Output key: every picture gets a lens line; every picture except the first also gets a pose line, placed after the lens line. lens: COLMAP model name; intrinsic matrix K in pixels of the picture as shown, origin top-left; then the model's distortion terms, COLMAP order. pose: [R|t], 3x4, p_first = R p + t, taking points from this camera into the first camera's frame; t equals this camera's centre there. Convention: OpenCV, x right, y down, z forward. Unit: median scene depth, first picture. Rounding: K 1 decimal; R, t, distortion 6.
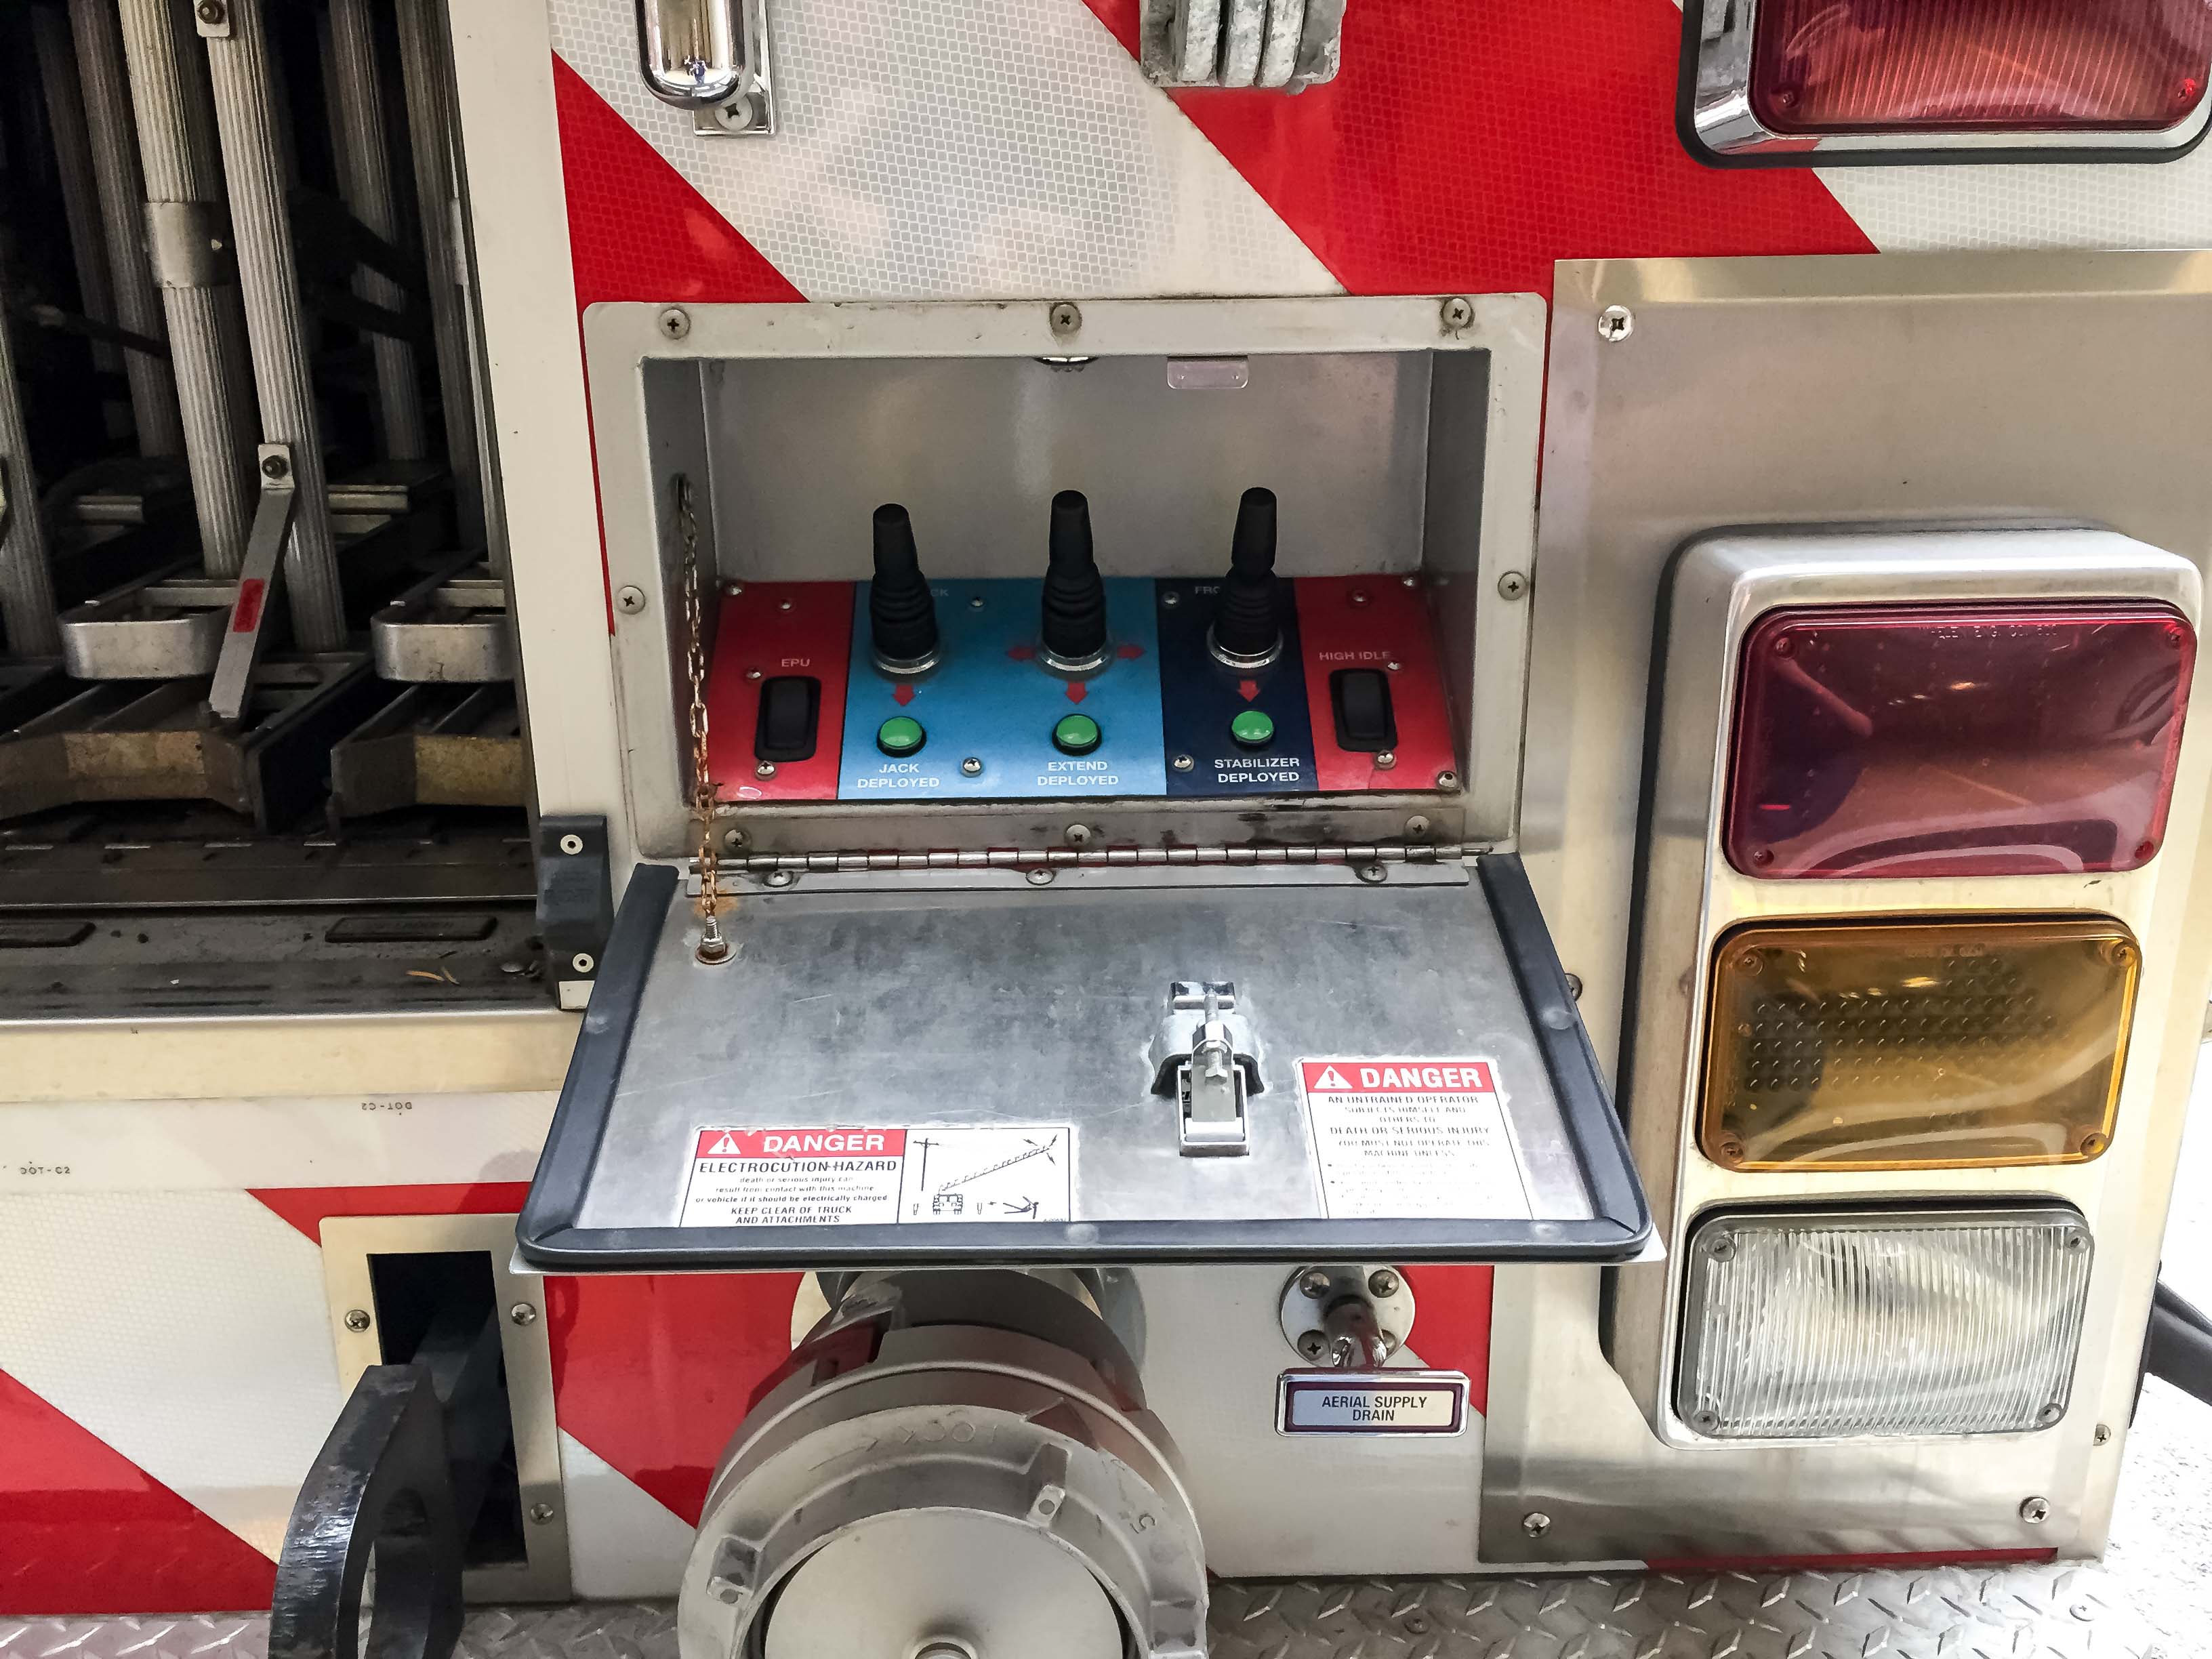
lens RADIAL K [[1922.5, 0, 1111.7], [0, 1922.5, 823.3], [0, 0, 1]] dist [0.095421, -0.136958]
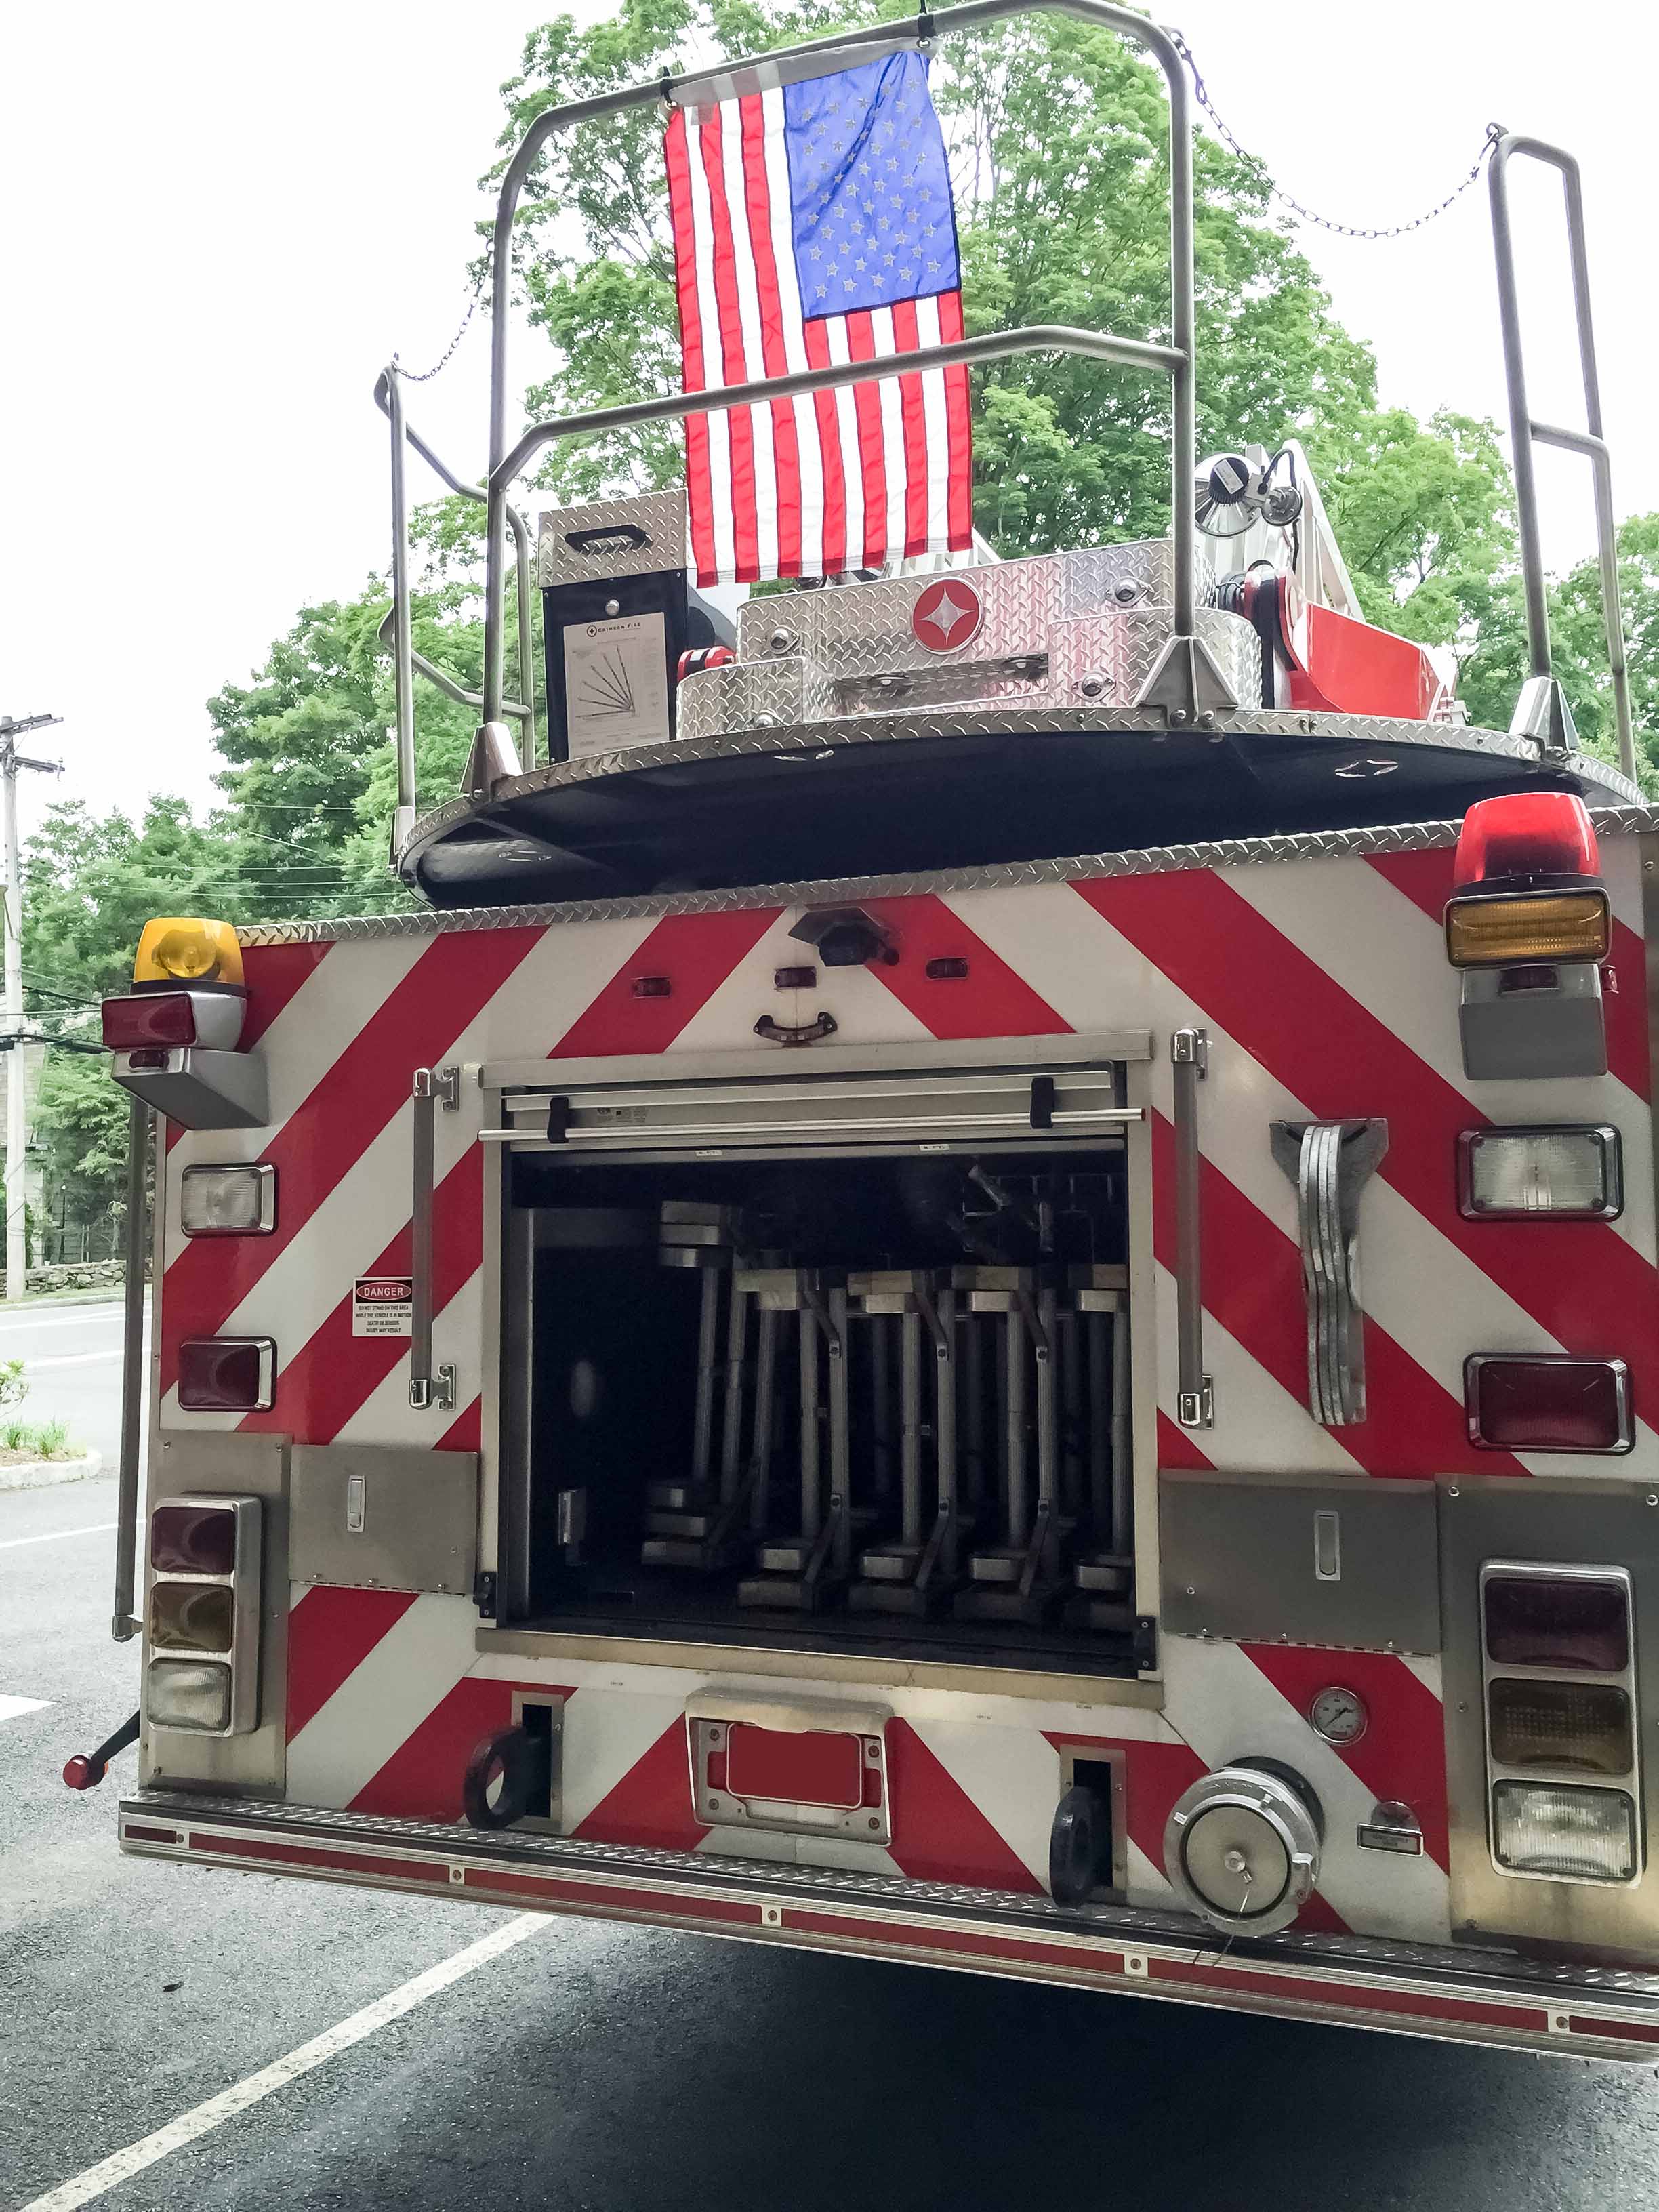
lens RADIAL K [[1922.5, 0, 829.5], [0, 1922.5, 1106.0], [0, 0, 1]] dist [0.095421, -0.136958]
pose [[0.916099, -0.026435, -0.400080, 0.519469], [-0.129796, 0.924543, -0.358292, 0.398412], [0.379363, 0.380160, 0.843542, -2.104222]]
